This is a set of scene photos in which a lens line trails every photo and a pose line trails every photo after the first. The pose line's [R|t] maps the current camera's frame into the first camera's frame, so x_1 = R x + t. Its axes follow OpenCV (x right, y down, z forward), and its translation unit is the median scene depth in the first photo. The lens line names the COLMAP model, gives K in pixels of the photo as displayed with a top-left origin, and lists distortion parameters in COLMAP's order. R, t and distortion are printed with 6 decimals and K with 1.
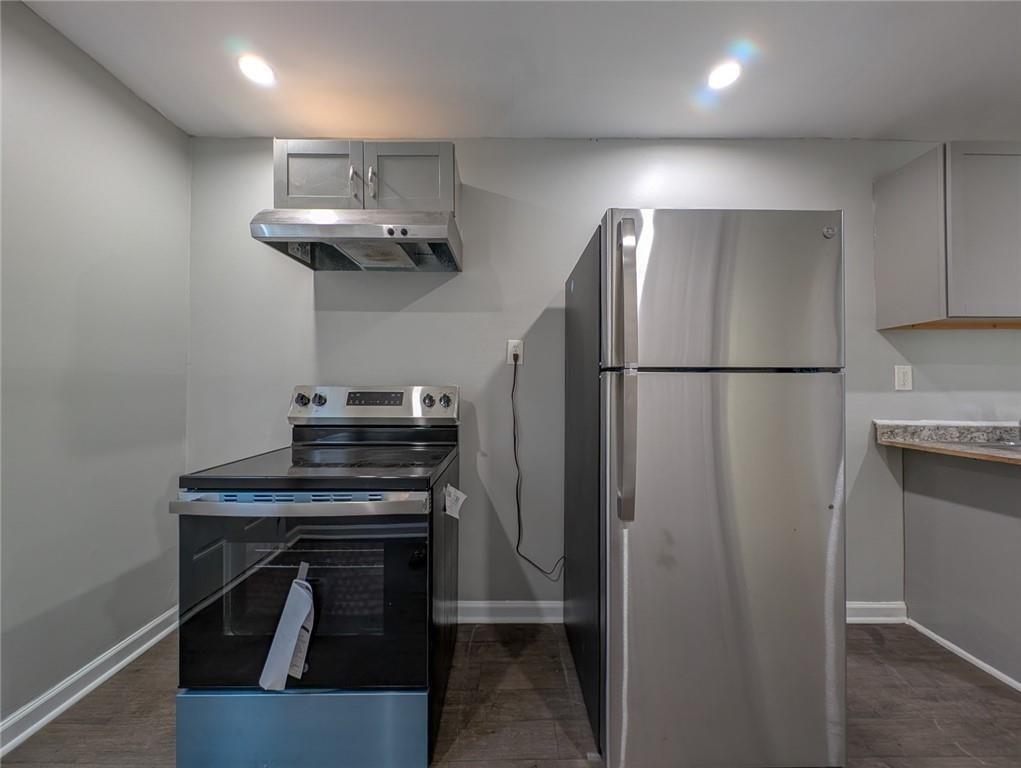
lens RADIAL K [[360.4, 0, 510.3], [0, 360.4, 381.2], [0, 0, 1]] dist [0.003765, -0.001470]
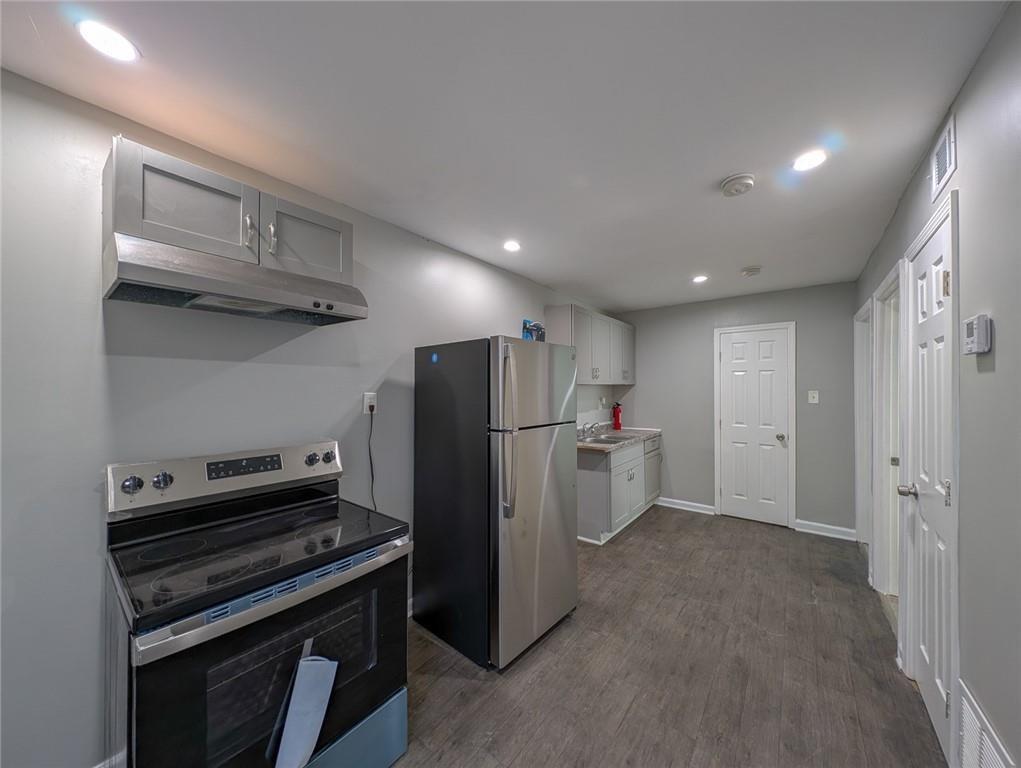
lens RADIAL K [[364.7, 0, 514.3], [0, 364.7, 383.2], [0, 0, 1]] dist [-0.000217, -0.000080]
pose [[0.618473, 0.005789, 0.785785, -0.634915], [-0.006749, 0.999975, -0.002056, -0.150495], [-0.785777, -0.004032, 0.618497, -0.076529]]
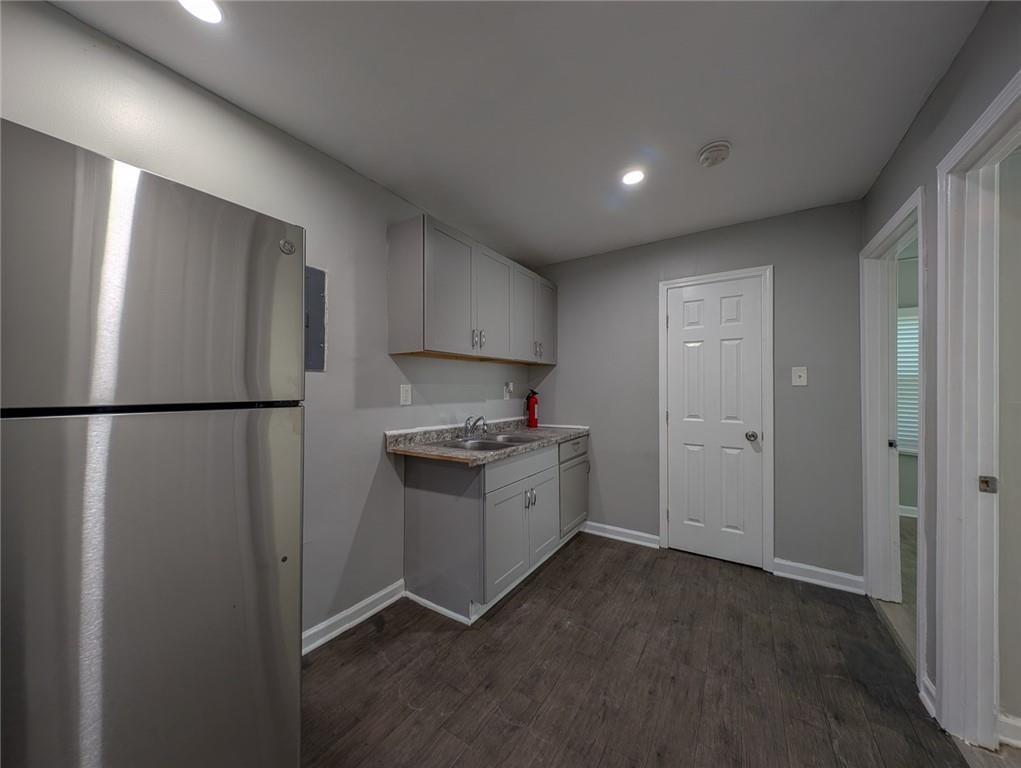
lens RADIAL K [[360.4, 0, 510.3], [0, 360.4, 381.2], [0, 0, 1]] dist [0.003765, -0.001470]
pose [[0.547827, 0.011919, 0.836507, 0.262956], [-0.009214, 0.999924, -0.008214, -0.049507], [-0.836541, -0.003208, 0.547895, 0.032732]]
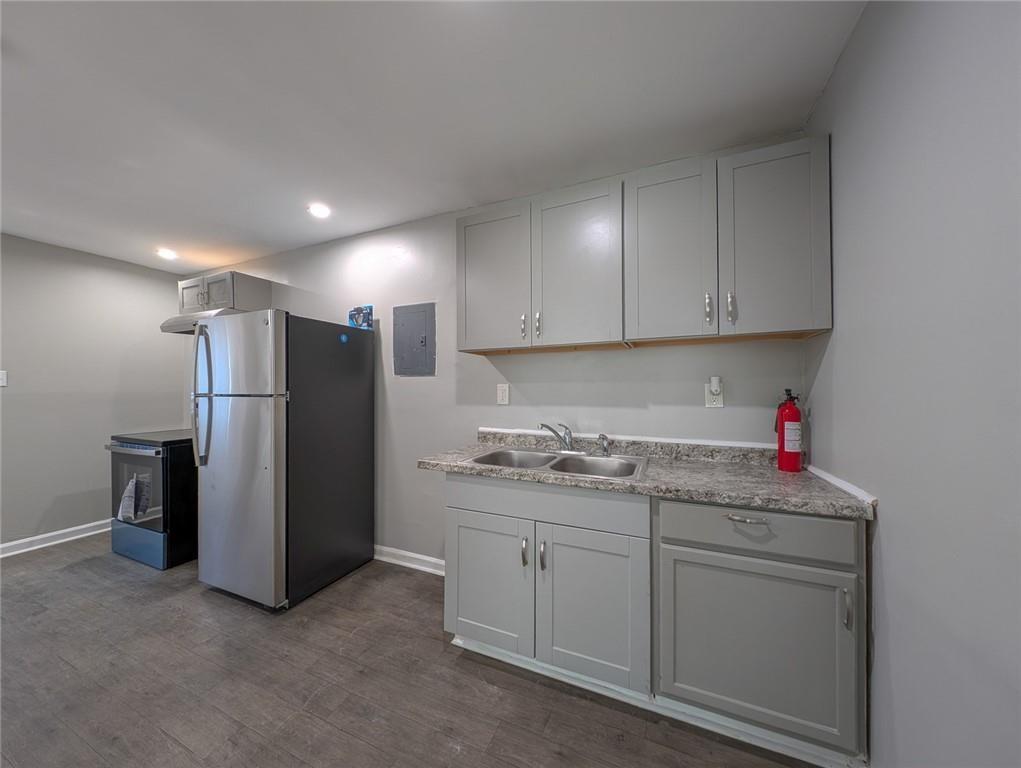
lens RADIAL K [[364.7, 0, 514.3], [0, 364.7, 383.2], [0, 0, 1]] dist [-0.000217, -0.000080]
pose [[0.912672, -0.012931, -0.408489, 1.674199], [0.012634, 0.999914, -0.003426, -0.043331], [0.408498, -0.002034, 0.912757, -0.125327]]
